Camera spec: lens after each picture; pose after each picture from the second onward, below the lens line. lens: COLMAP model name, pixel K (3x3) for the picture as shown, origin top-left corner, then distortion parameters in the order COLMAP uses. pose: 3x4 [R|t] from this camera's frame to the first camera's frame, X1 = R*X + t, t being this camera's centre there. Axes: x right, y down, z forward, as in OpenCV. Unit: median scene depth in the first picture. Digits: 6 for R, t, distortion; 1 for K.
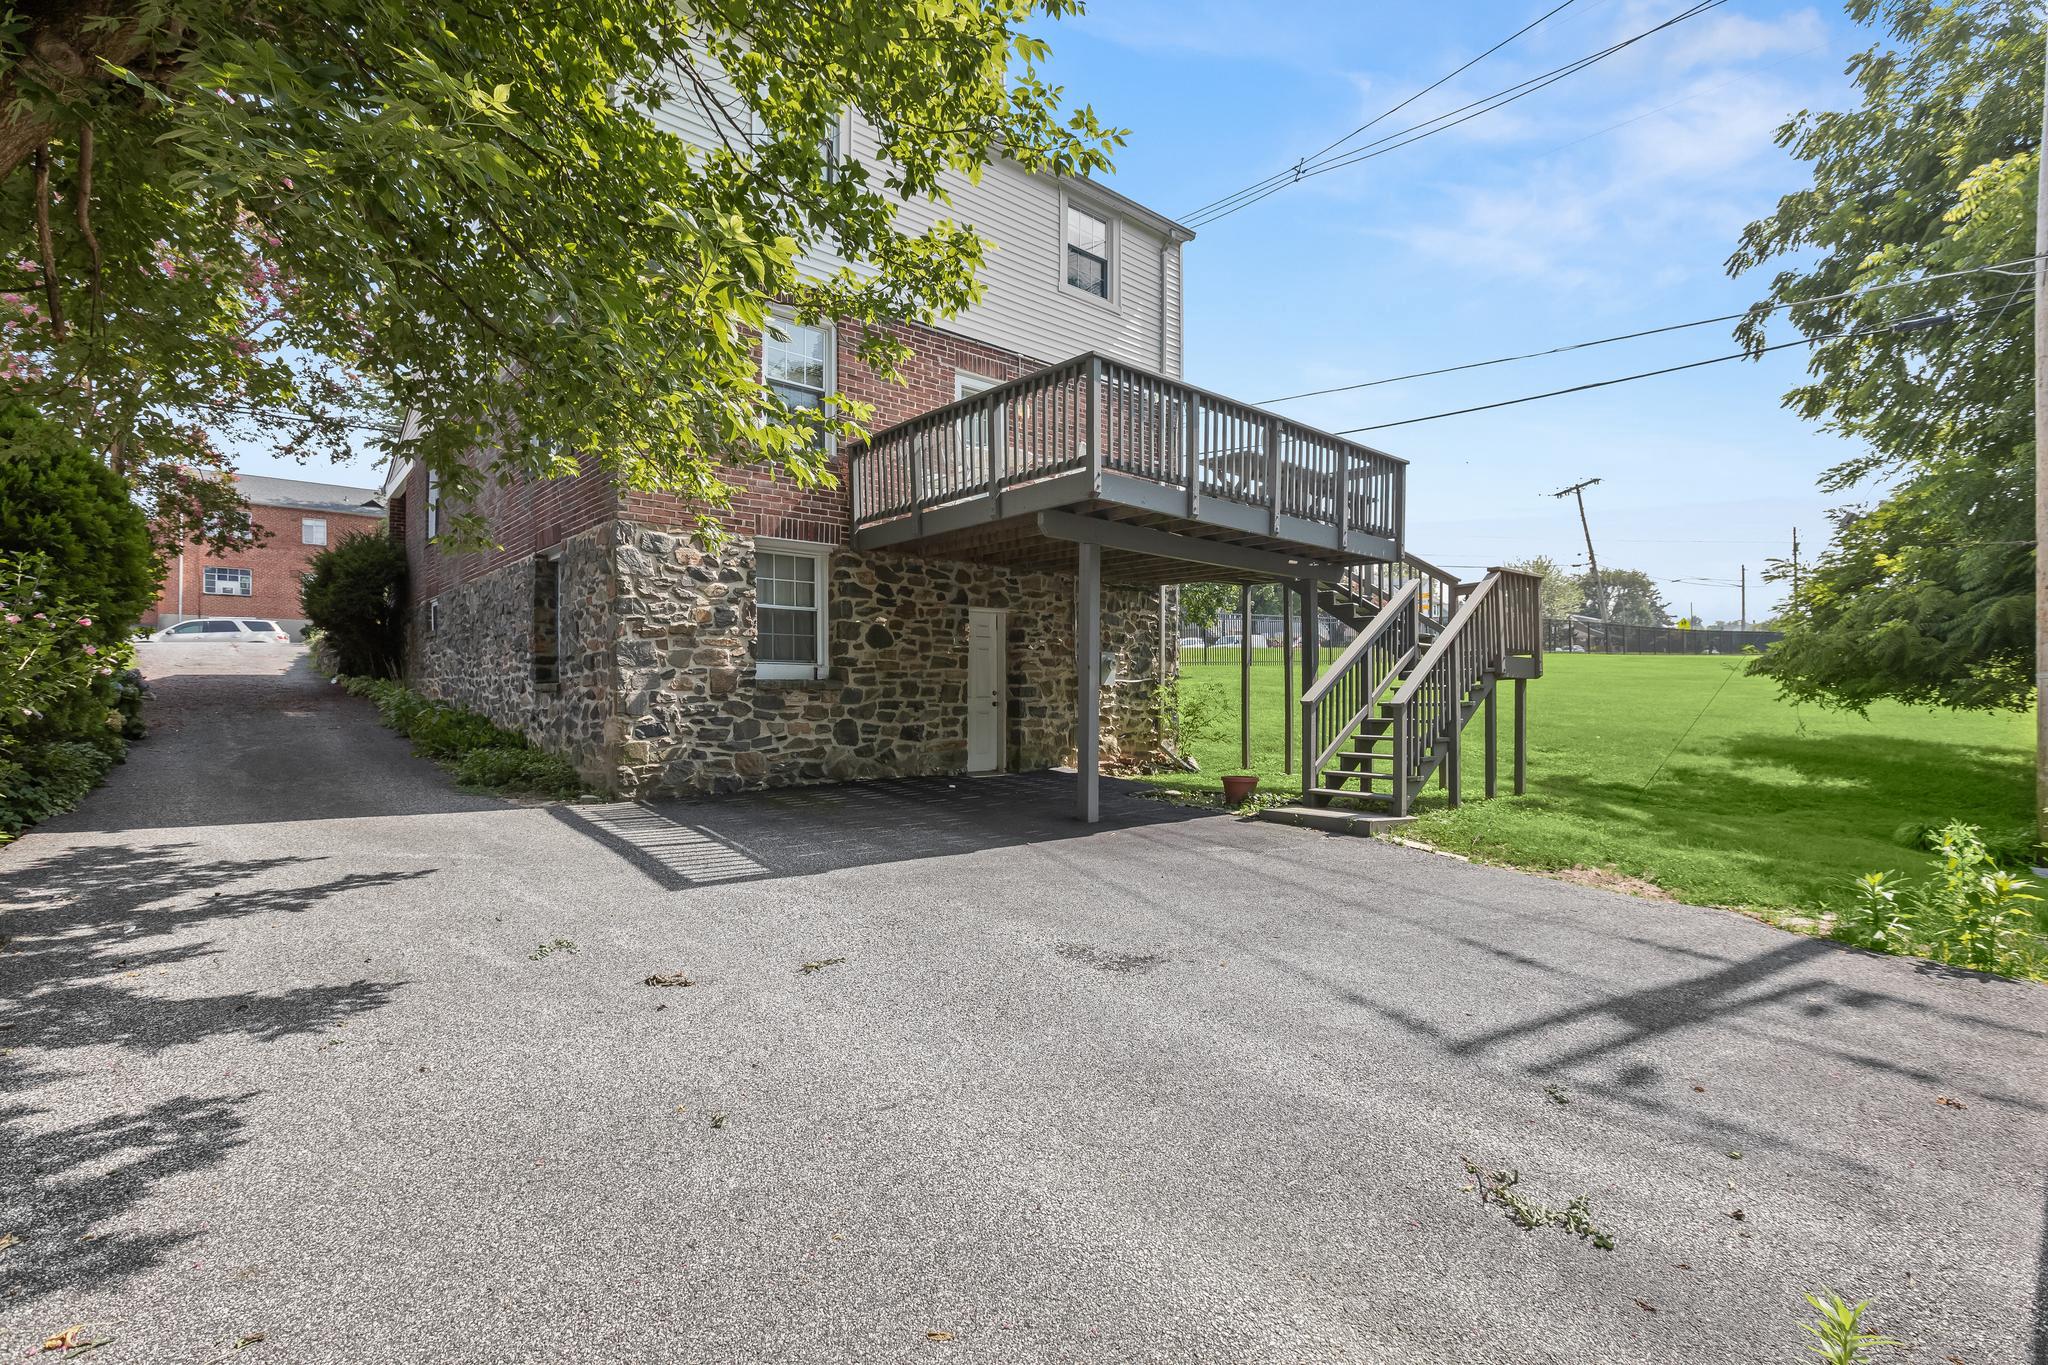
lens RADIAL K [[891.0, 0, 1010.9], [0, 891.0, 693.9], [0, 0, 1]] dist [-0.004722, 0.000448]
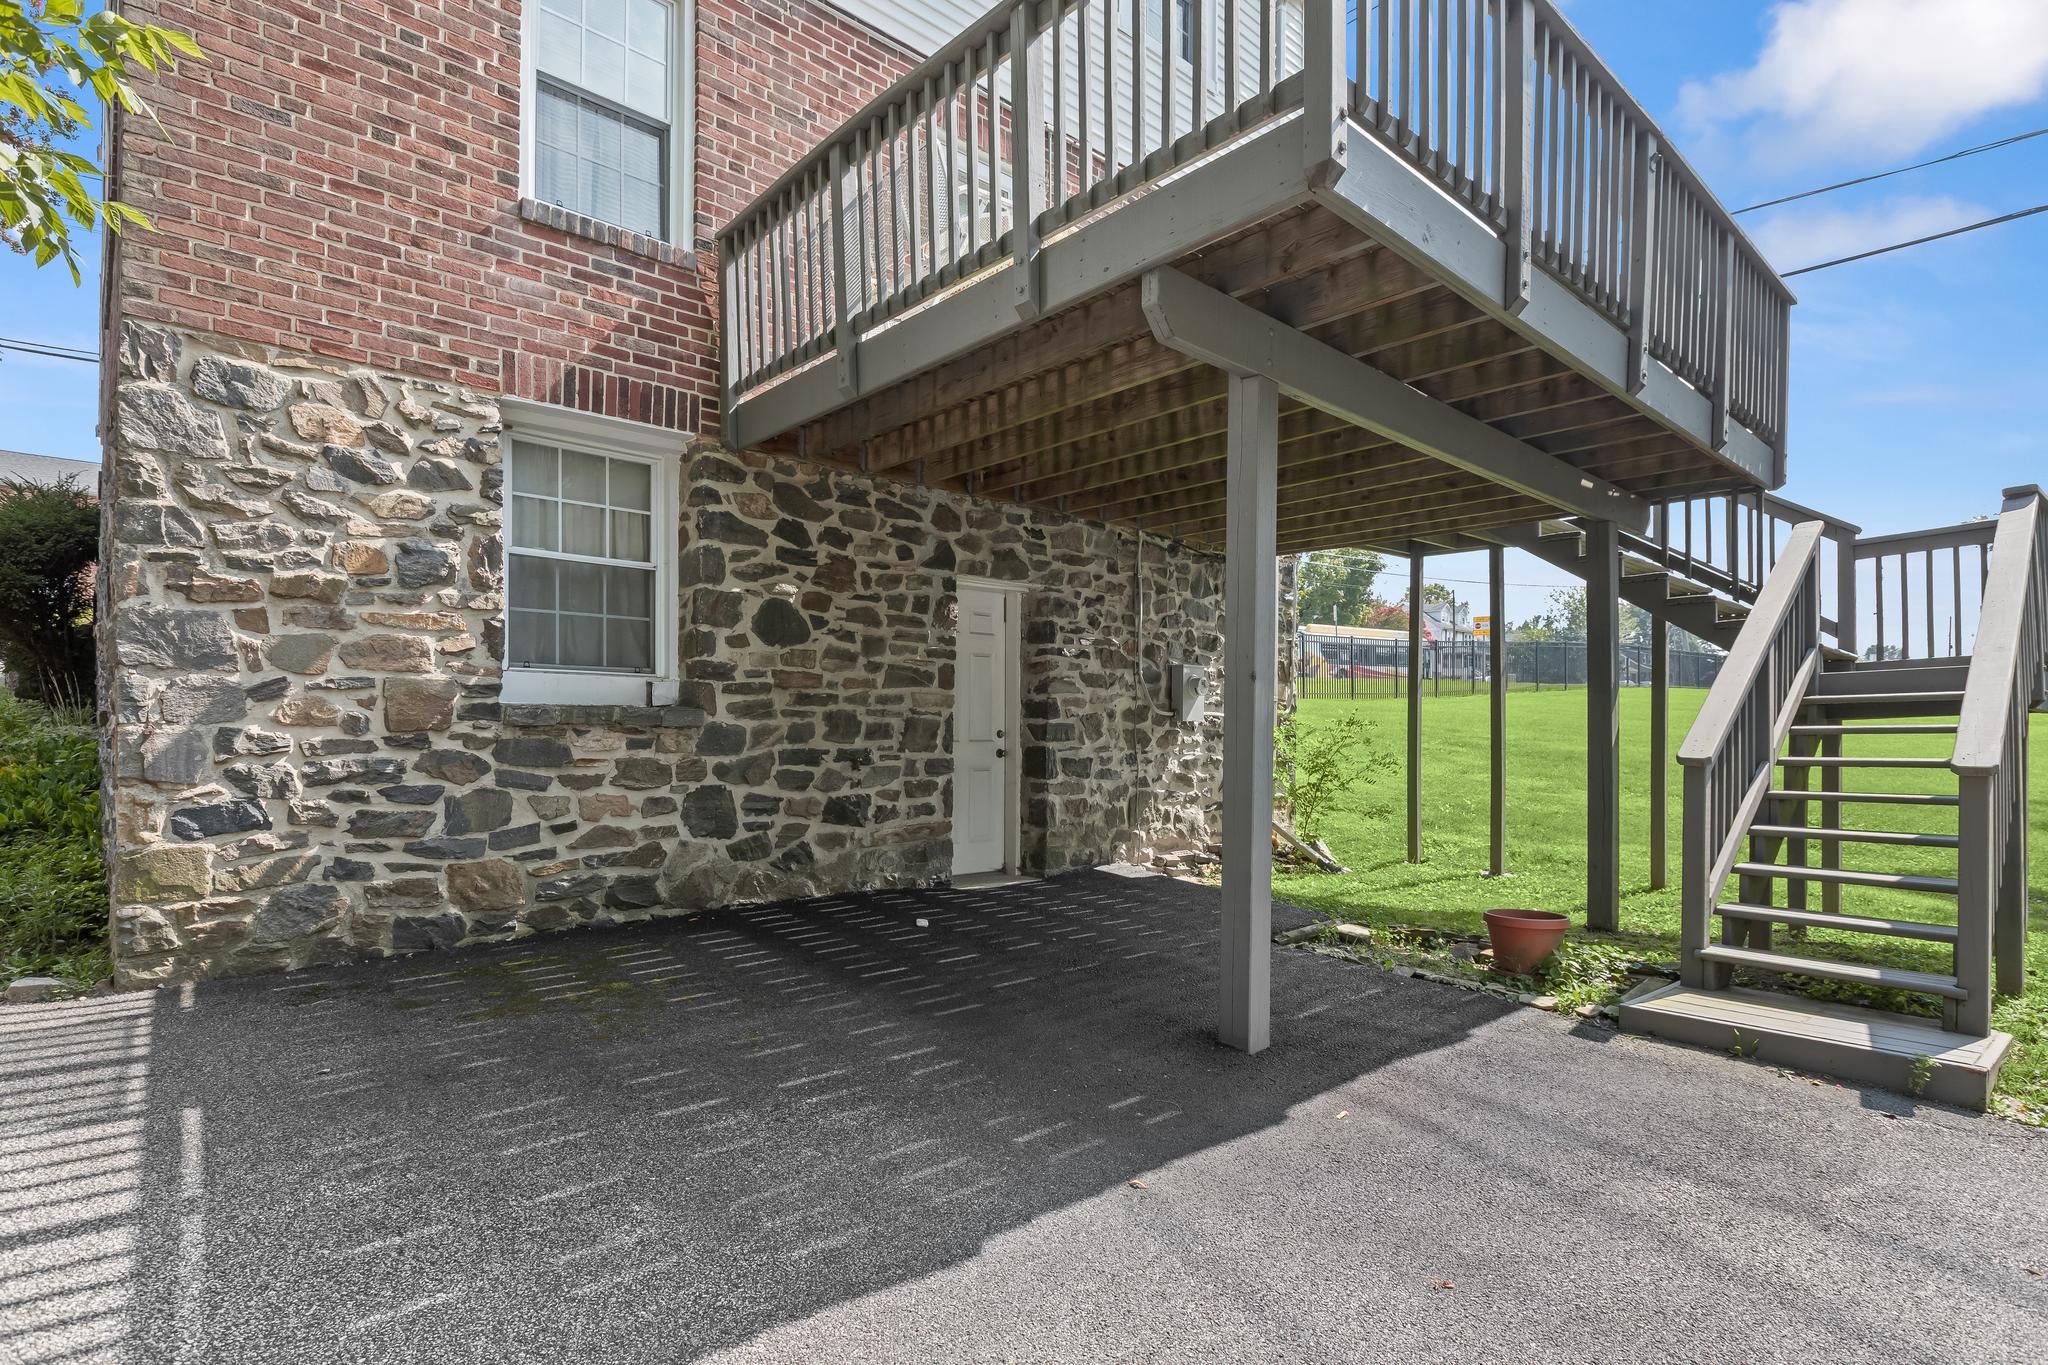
lens RADIAL K [[983.9, 0, 995.0], [0, 983.9, 730.8], [0, 0, 1]] dist [0.000665, 0.000248]
pose [[0.999978, 0.006518, -0.000934, -0.026270], [-0.006518, 0.999979, 0.000020, -0.003550], [0.000934, -0.000014, 1.000000, 0.467249]]
